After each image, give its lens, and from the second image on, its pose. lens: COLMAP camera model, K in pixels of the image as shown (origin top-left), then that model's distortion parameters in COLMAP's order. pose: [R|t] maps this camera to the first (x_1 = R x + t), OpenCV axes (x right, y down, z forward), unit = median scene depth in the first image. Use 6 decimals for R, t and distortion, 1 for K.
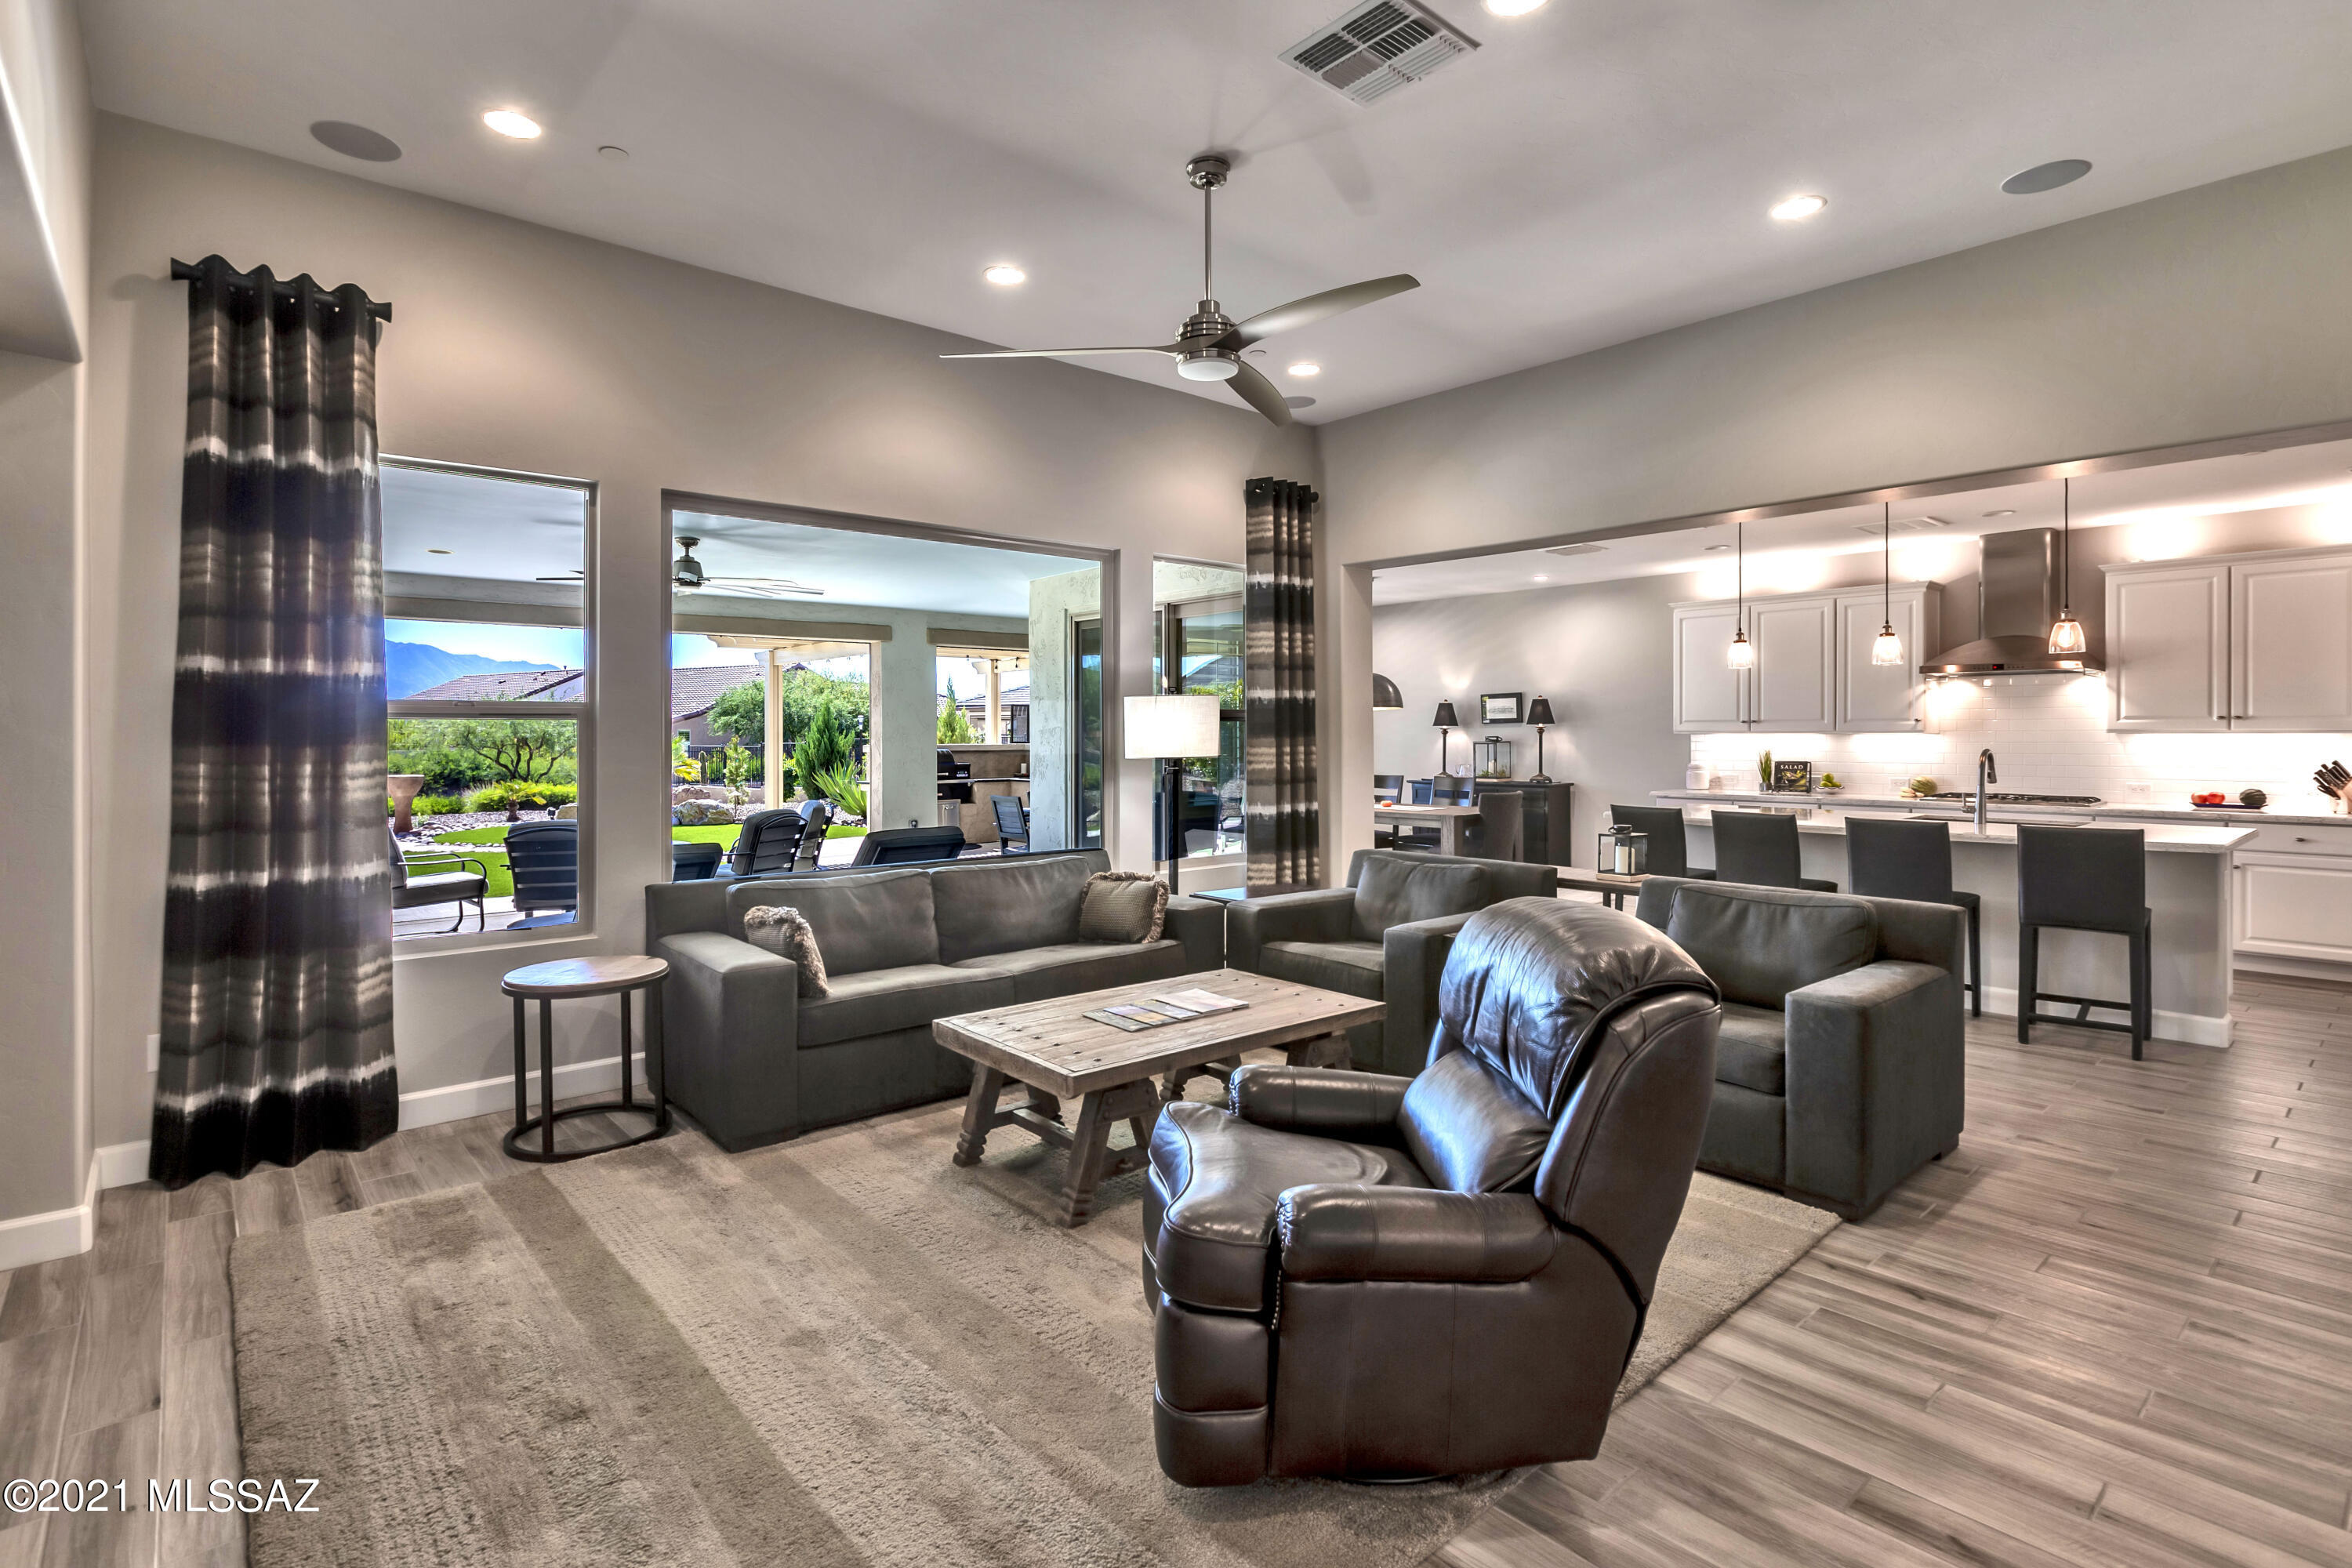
lens RADIAL K [[1145.6, 0, 1139.0], [0, 1145.6, 736.8], [0, 0, 1]] dist [-0.001063, -0.001375]
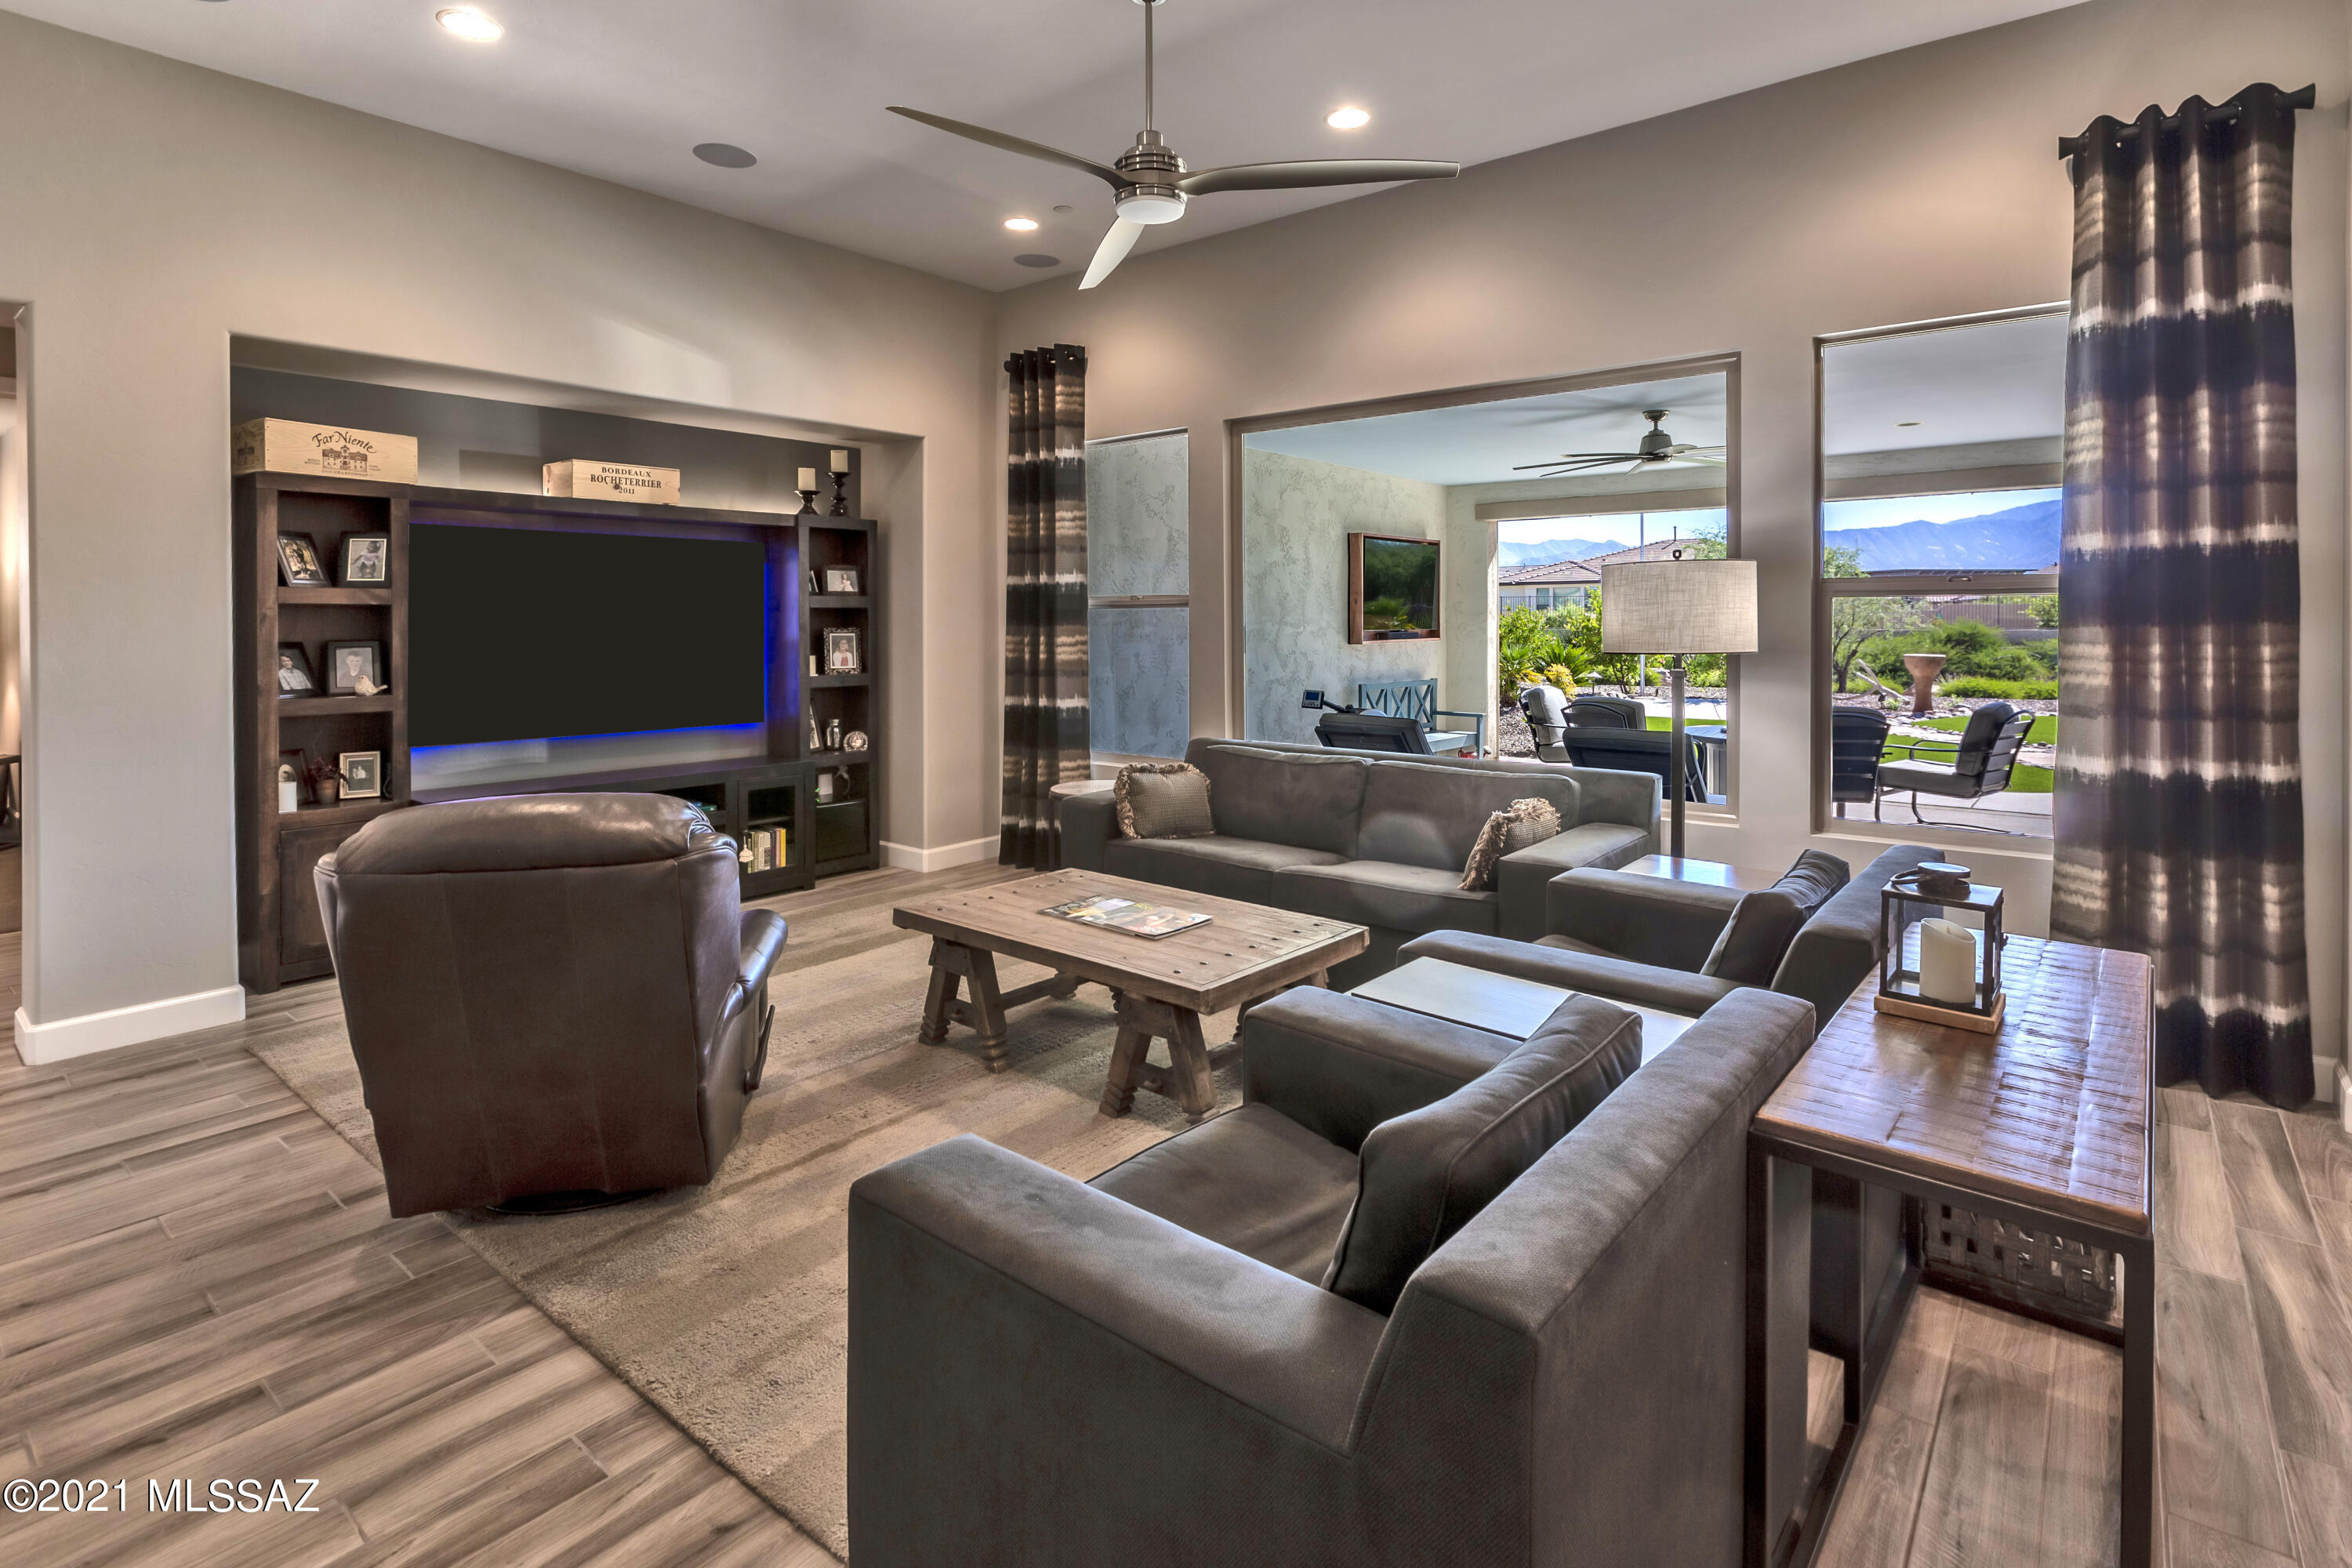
lens RADIAL K [[1145.6, 0, 1185.6], [0, 1145.6, 629.5], [0, 0, 1]] dist [-0.001063, -0.001375]
pose [[0.187506, 0.017739, -0.982103, 0.694379], [0.007711, 0.999780, 0.019531, -0.013483], [0.982233, -0.011235, 0.187328, 0.634985]]
